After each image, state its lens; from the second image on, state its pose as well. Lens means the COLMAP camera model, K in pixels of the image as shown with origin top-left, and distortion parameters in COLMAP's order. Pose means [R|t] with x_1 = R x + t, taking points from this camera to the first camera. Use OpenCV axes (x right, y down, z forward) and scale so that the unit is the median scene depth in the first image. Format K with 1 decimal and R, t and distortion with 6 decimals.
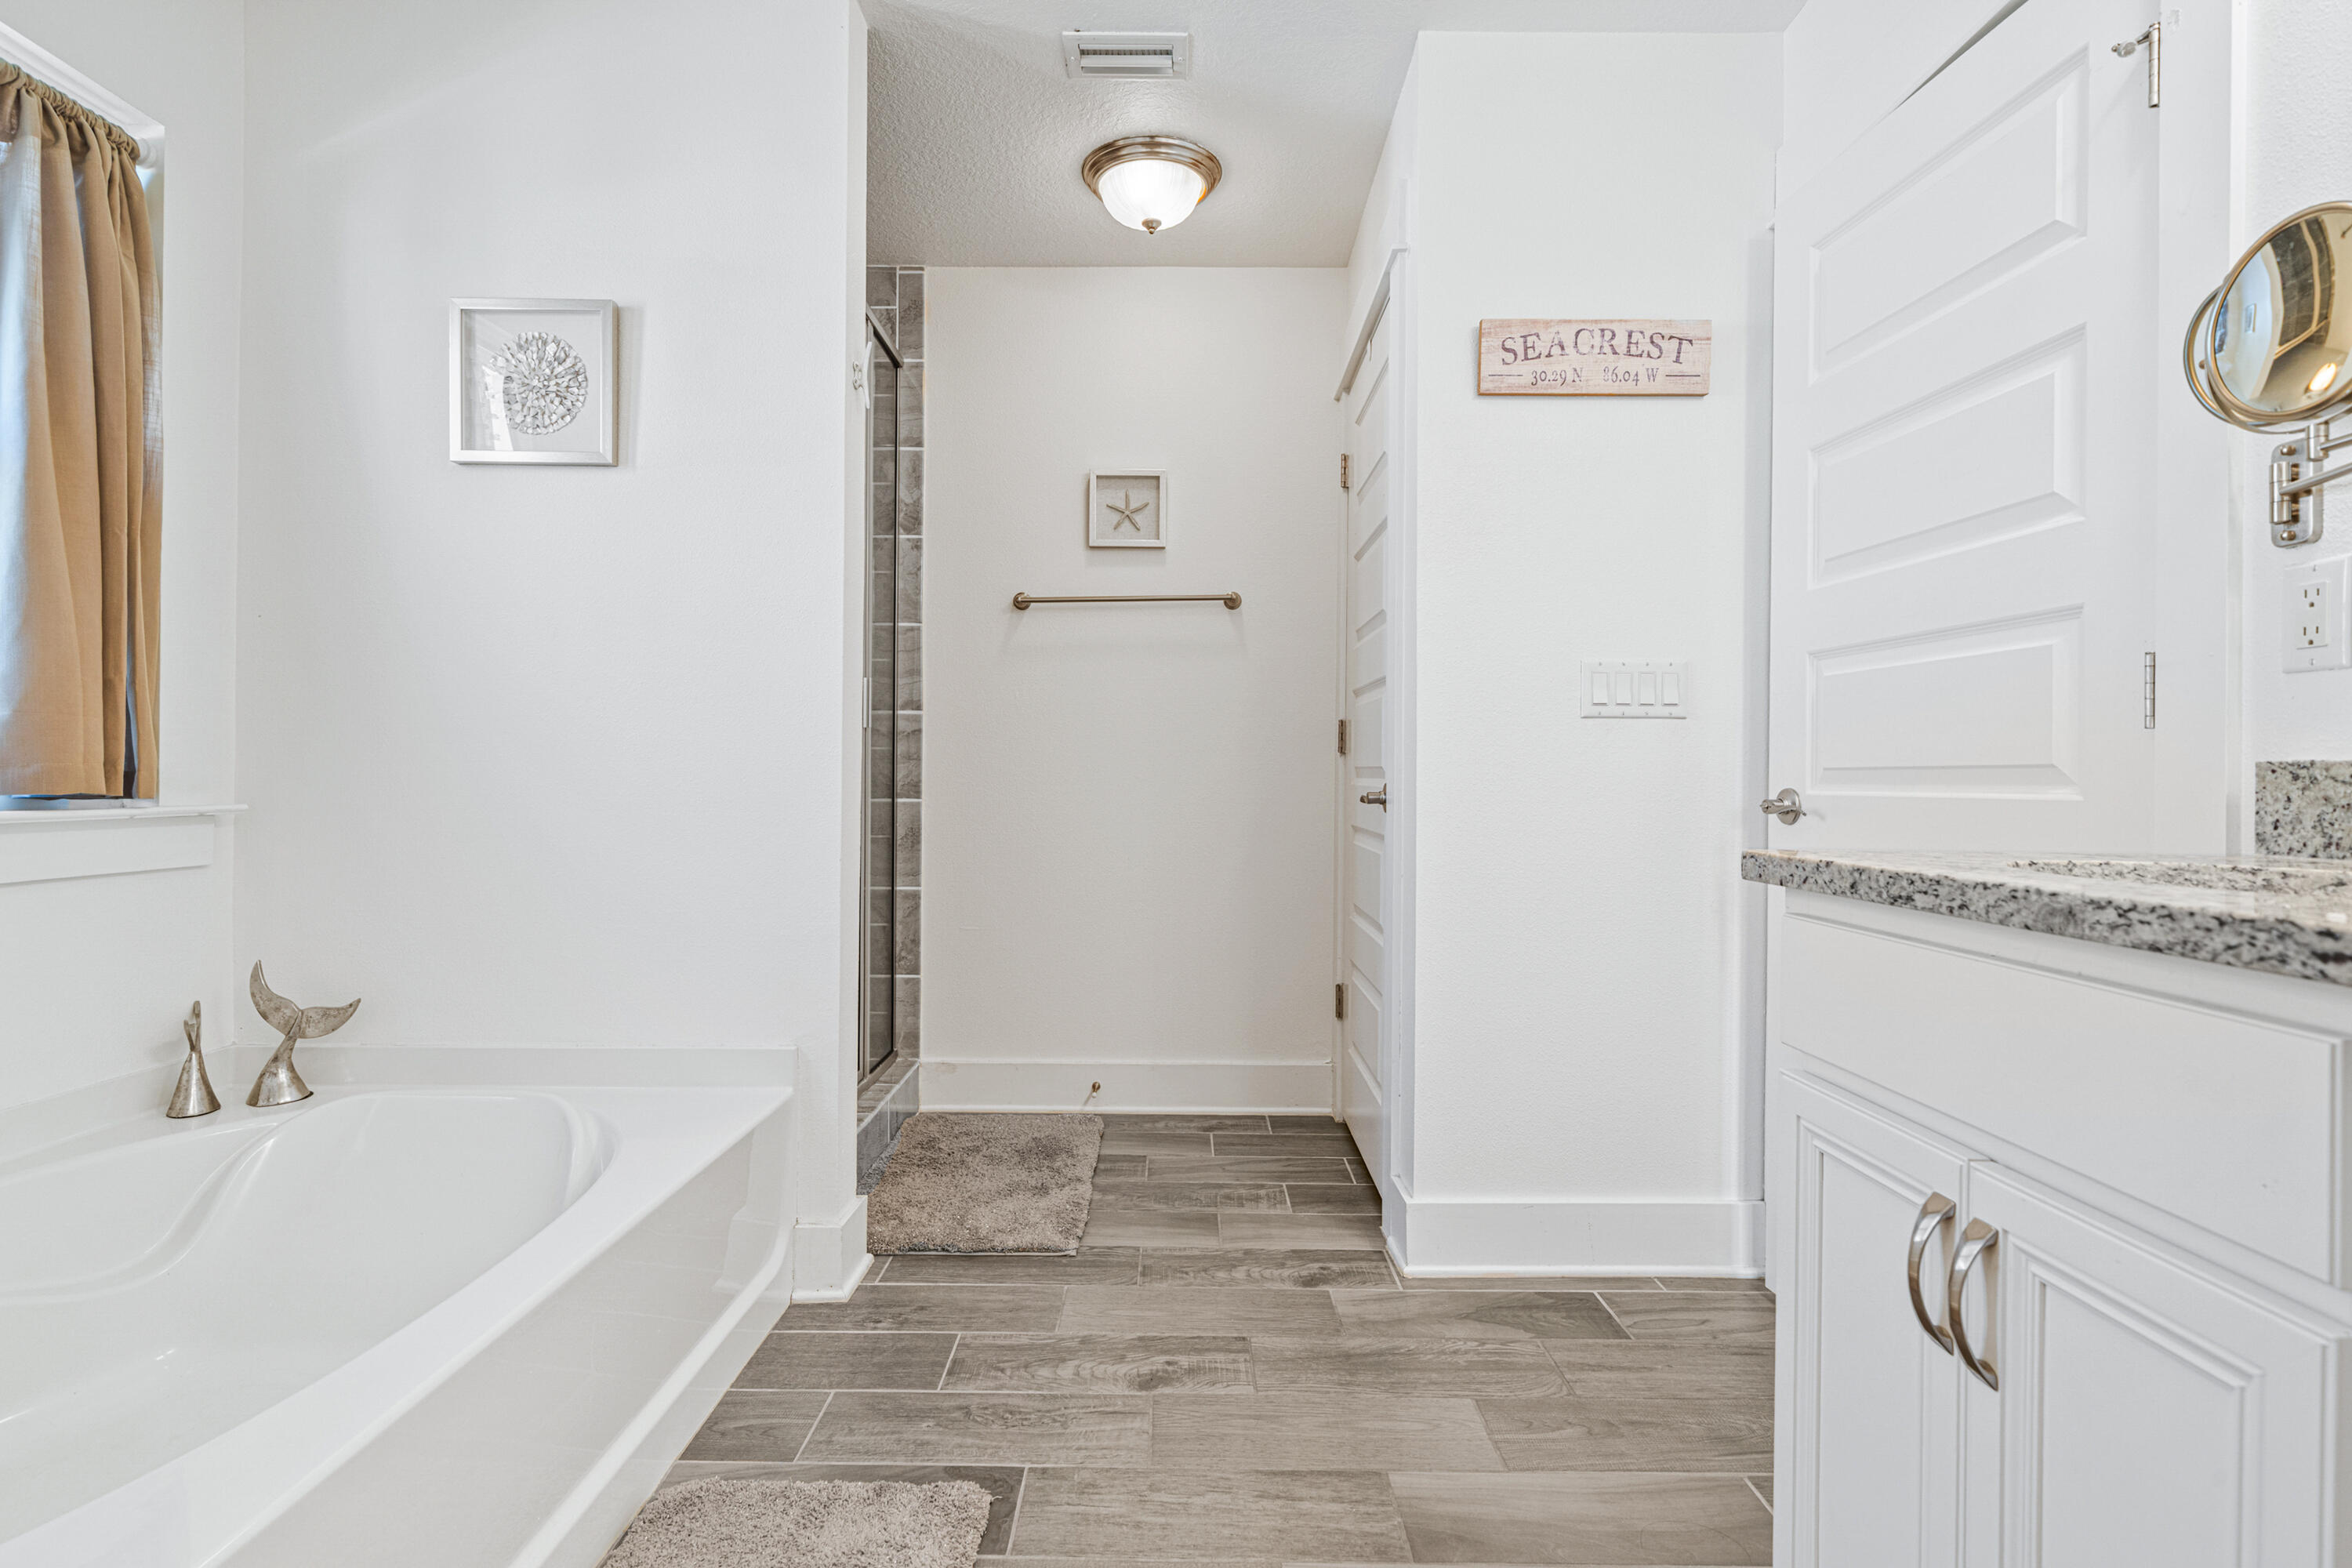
lens RADIAL K [[1204.2, 0, 1169.0], [0, 1204.2, 782.7], [0, 0, 1]] dist [0.006597, -0.000351]
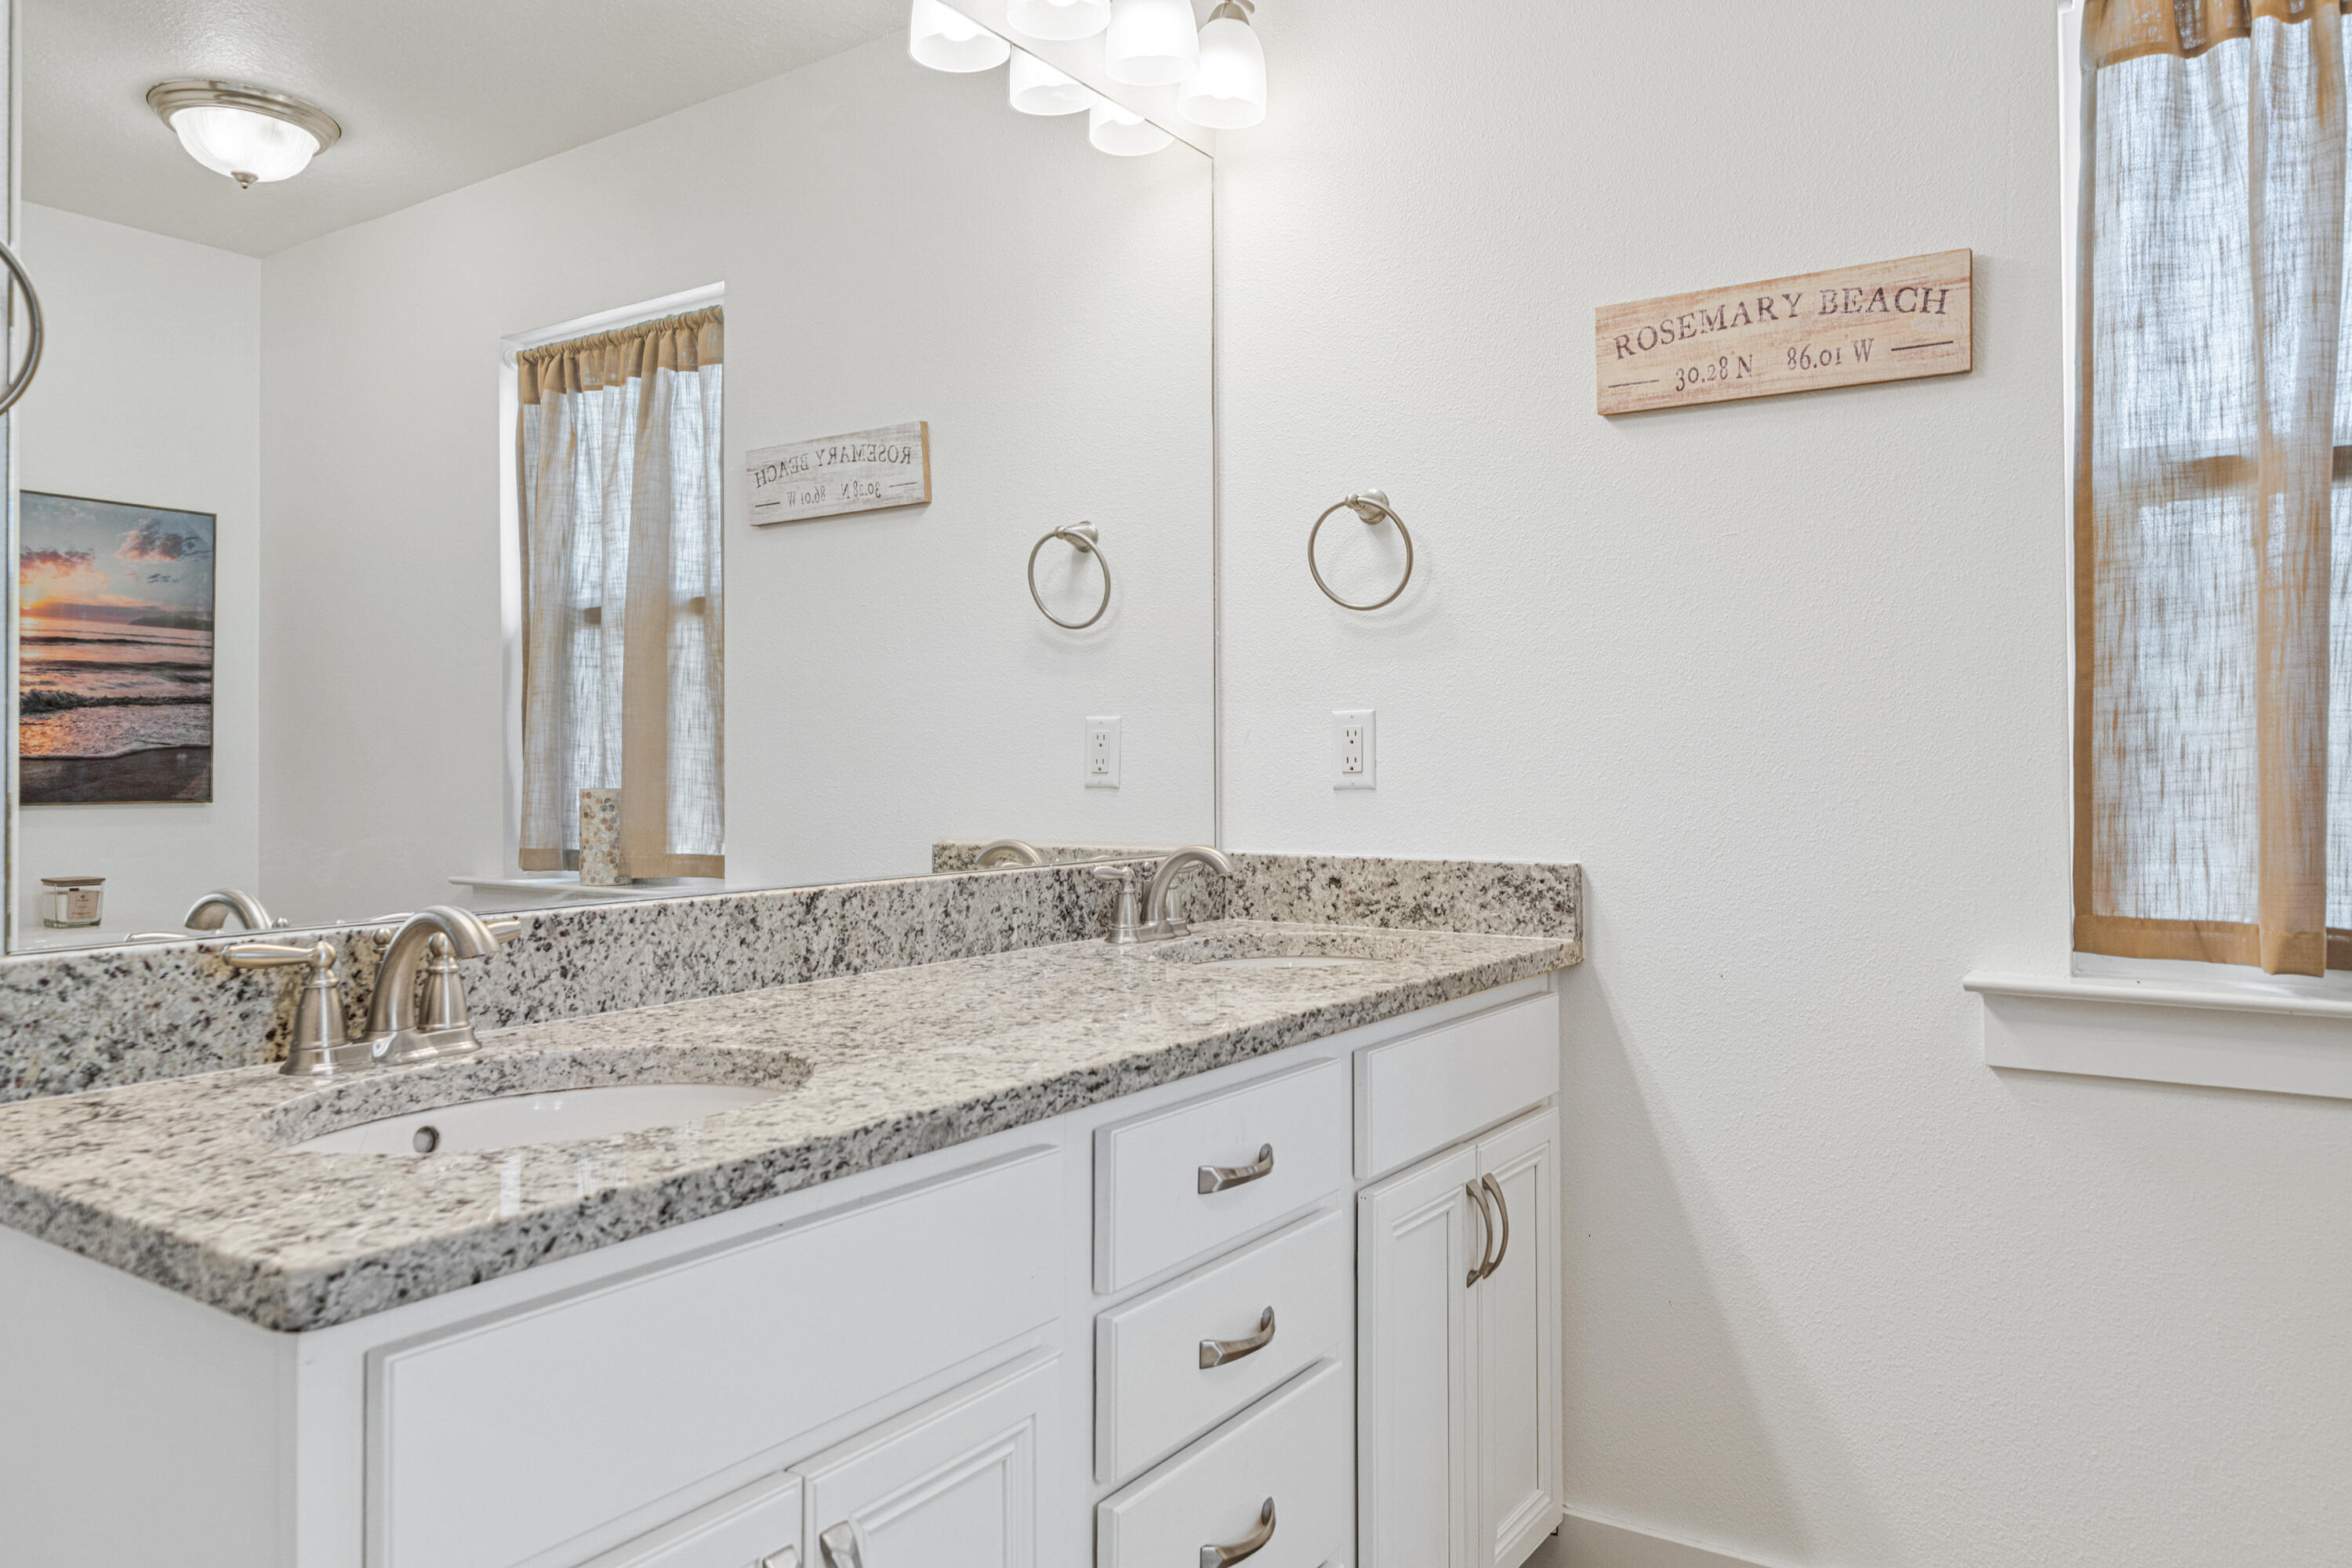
lens RADIAL K [[1593.2, 0, 1173.4], [0, 1593.2, 772.3], [0, 0, 1]] dist [0.003915, 0.000036]
pose [[-0.824314, -0.009317, 0.566056, -0.131833], [-0.005840, 0.999951, 0.007954, -0.148770], [-0.566103, 0.003251, -0.824328, 1.463051]]
